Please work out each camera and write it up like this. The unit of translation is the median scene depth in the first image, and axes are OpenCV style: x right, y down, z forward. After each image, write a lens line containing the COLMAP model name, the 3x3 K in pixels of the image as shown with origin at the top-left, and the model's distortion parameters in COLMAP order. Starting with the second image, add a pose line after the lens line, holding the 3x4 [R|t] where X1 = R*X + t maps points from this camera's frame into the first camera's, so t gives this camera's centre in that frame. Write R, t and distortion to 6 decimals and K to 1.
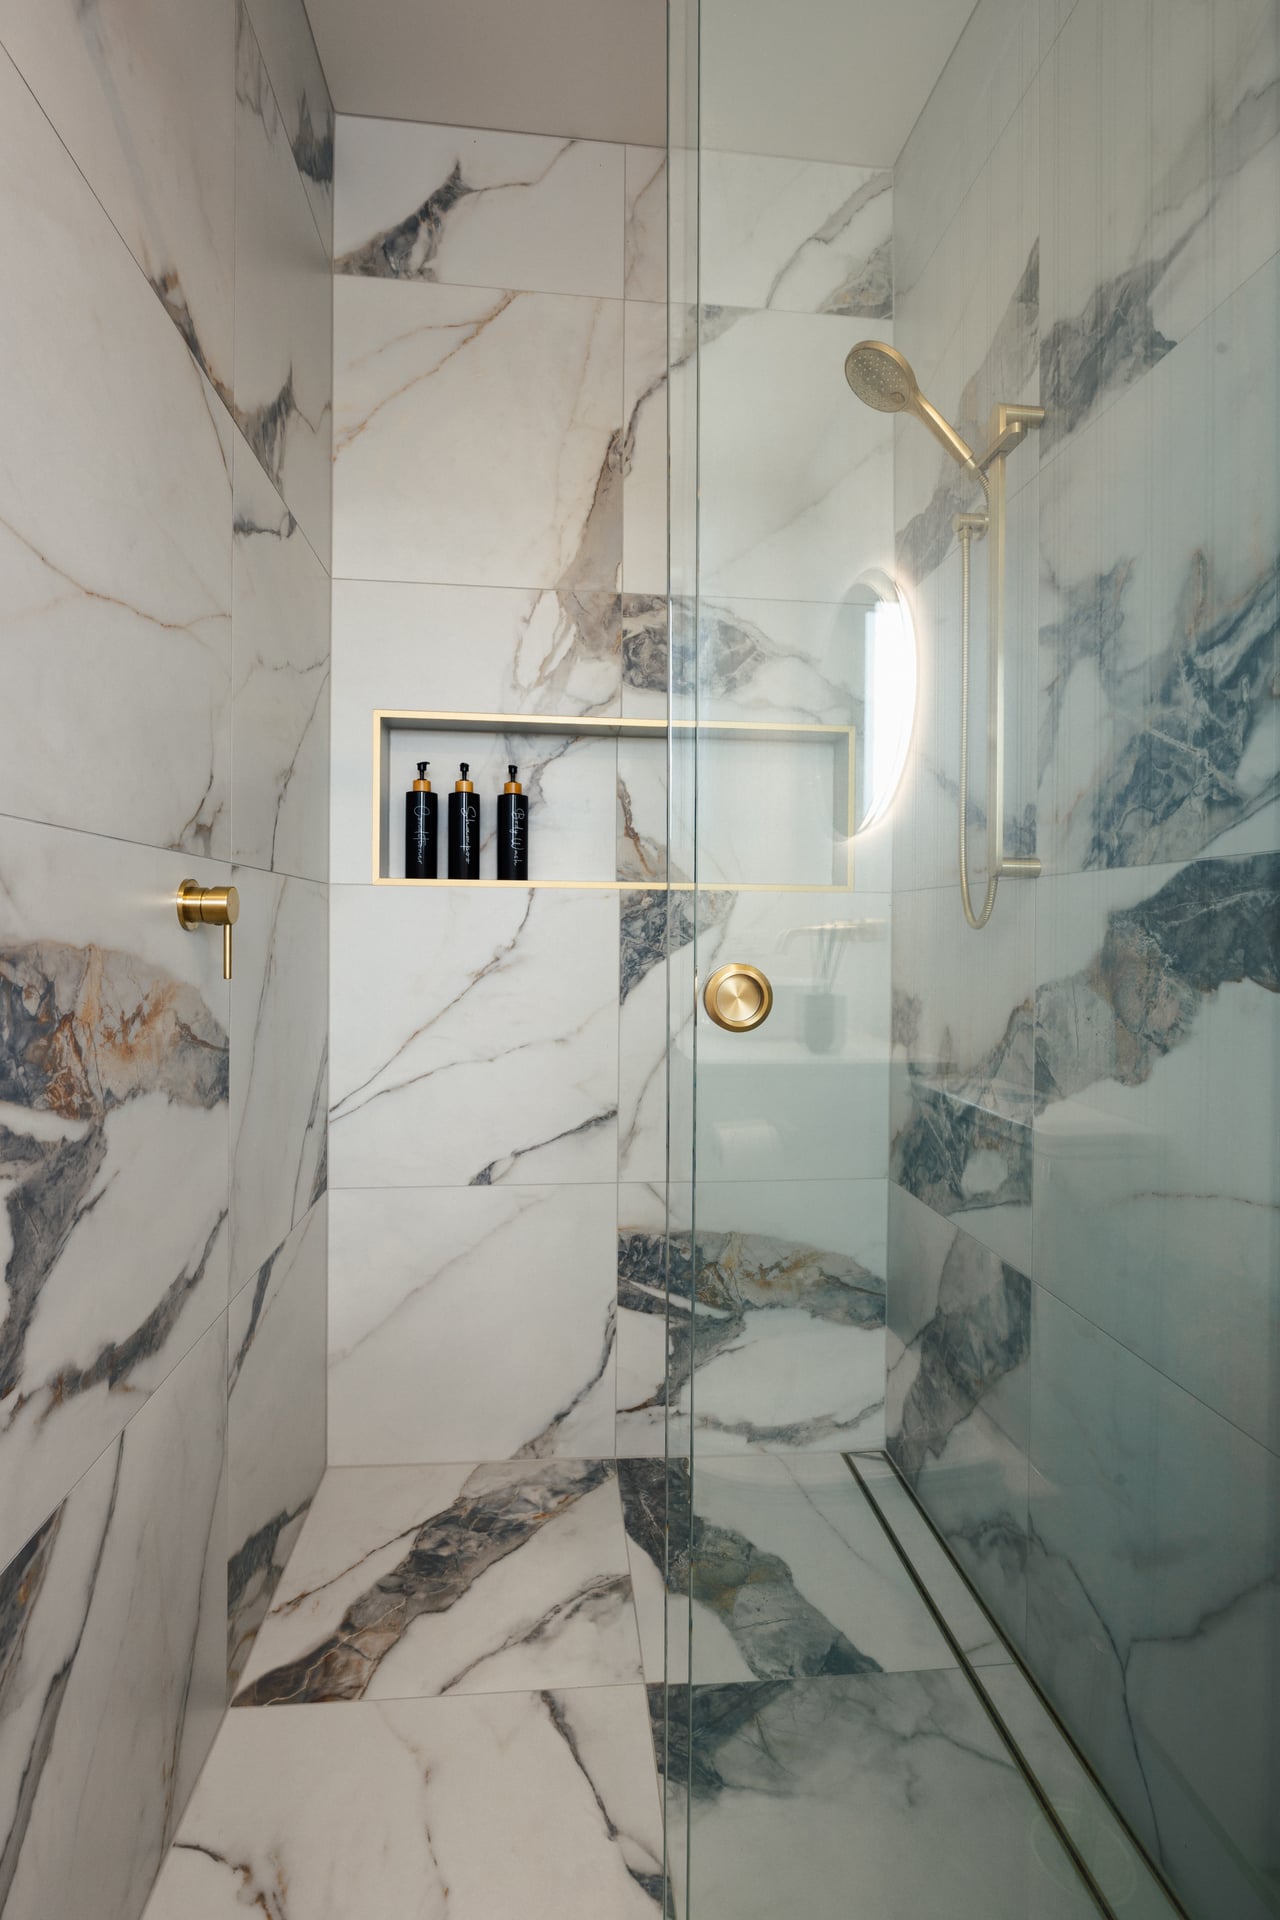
lens RADIAL K [[852.7, 0, 639.0], [0, 852.7, 927.4], [0, 0, 1]] dist [-0.000443, 0.000413]
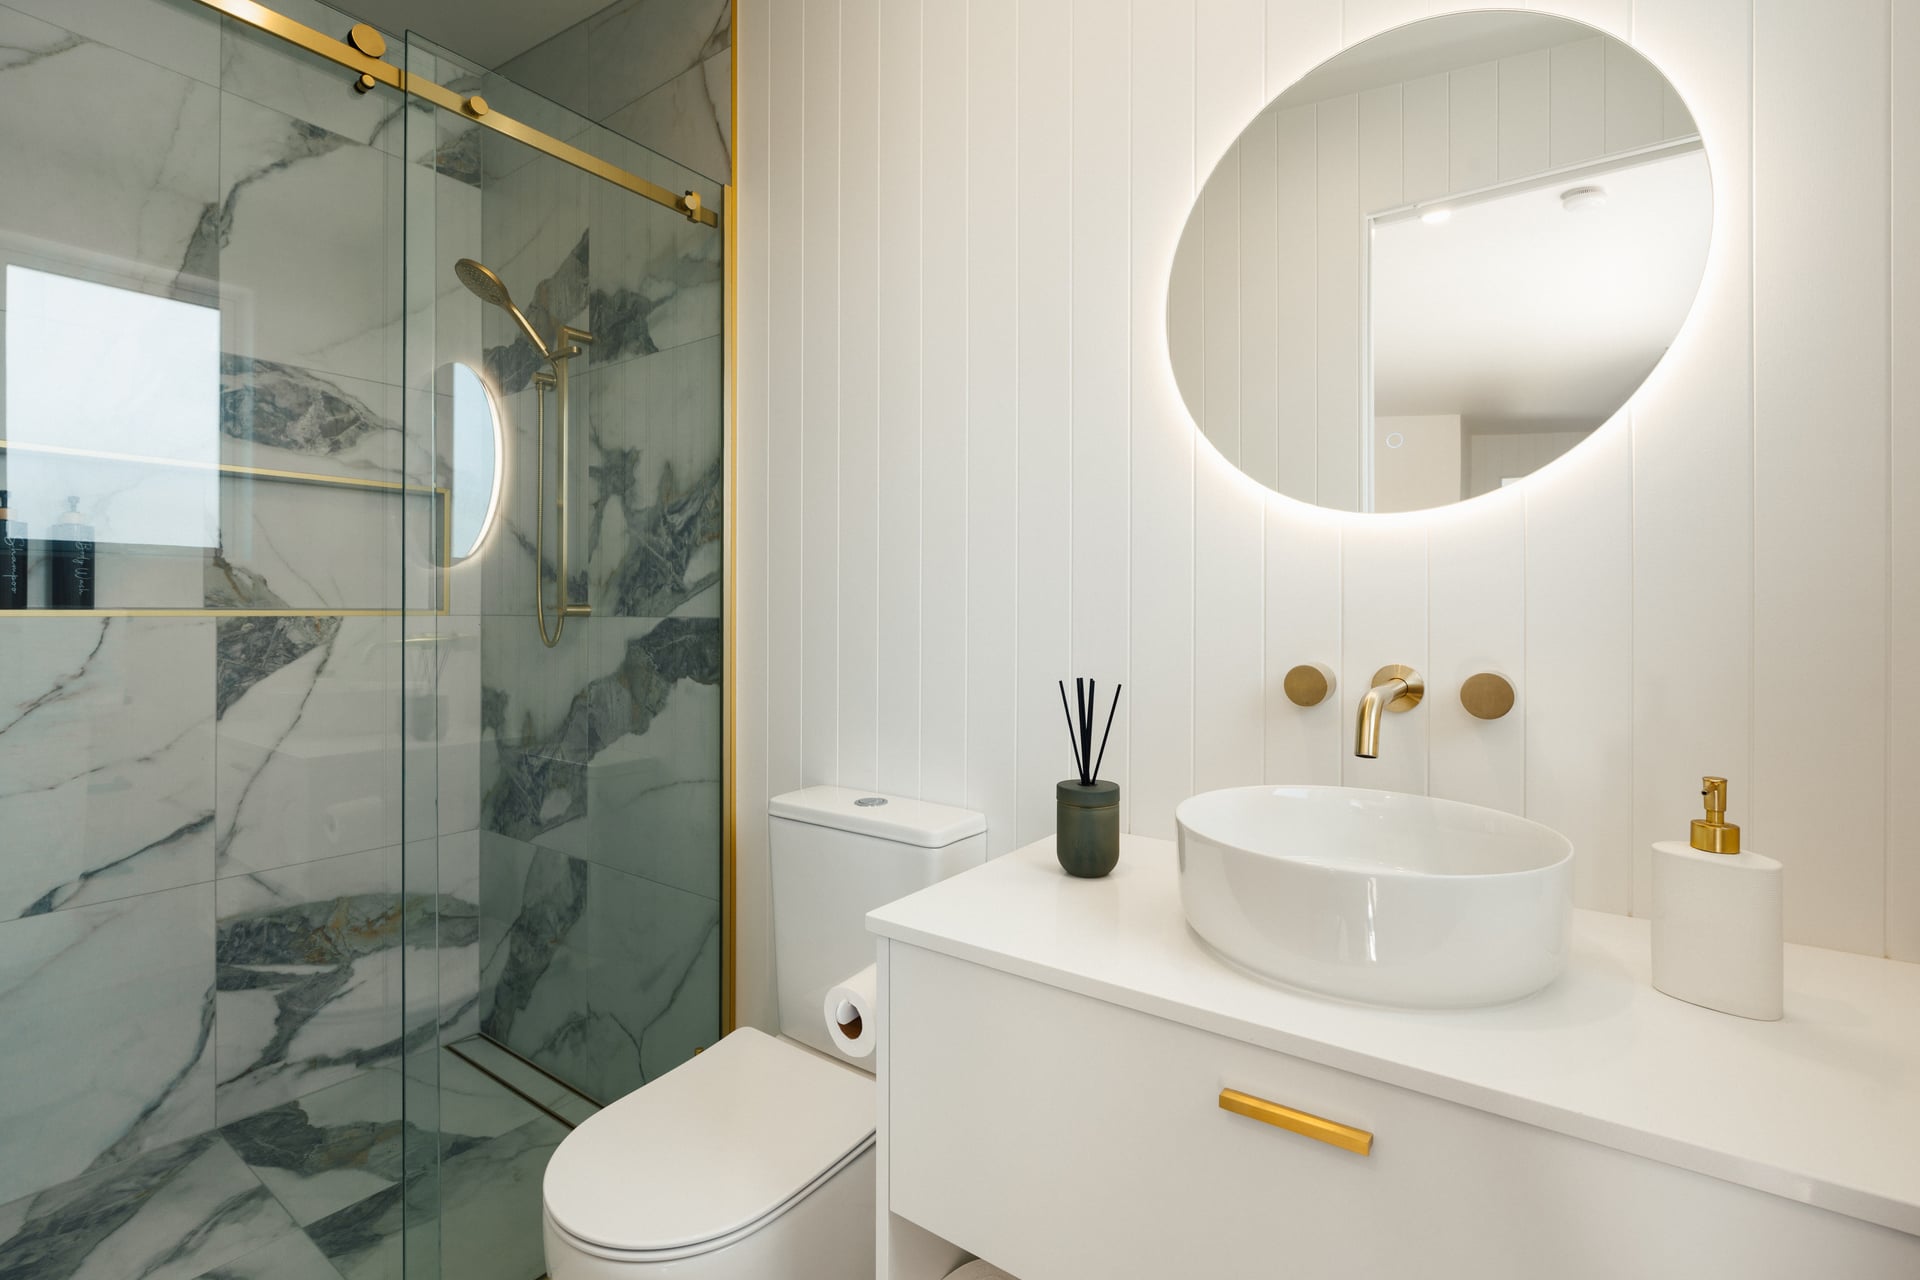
lens RADIAL K [[856.2, 0, 995.1], [0, 856.2, 614.2], [0, 0, 1]] dist [-0.013188, -0.000391]
pose [[0.639479, -0.012165, 0.768712, -0.238639], [-0.001982, 0.999845, 0.017472, -0.074513], [-0.768806, -0.012697, 0.639356, -0.526244]]
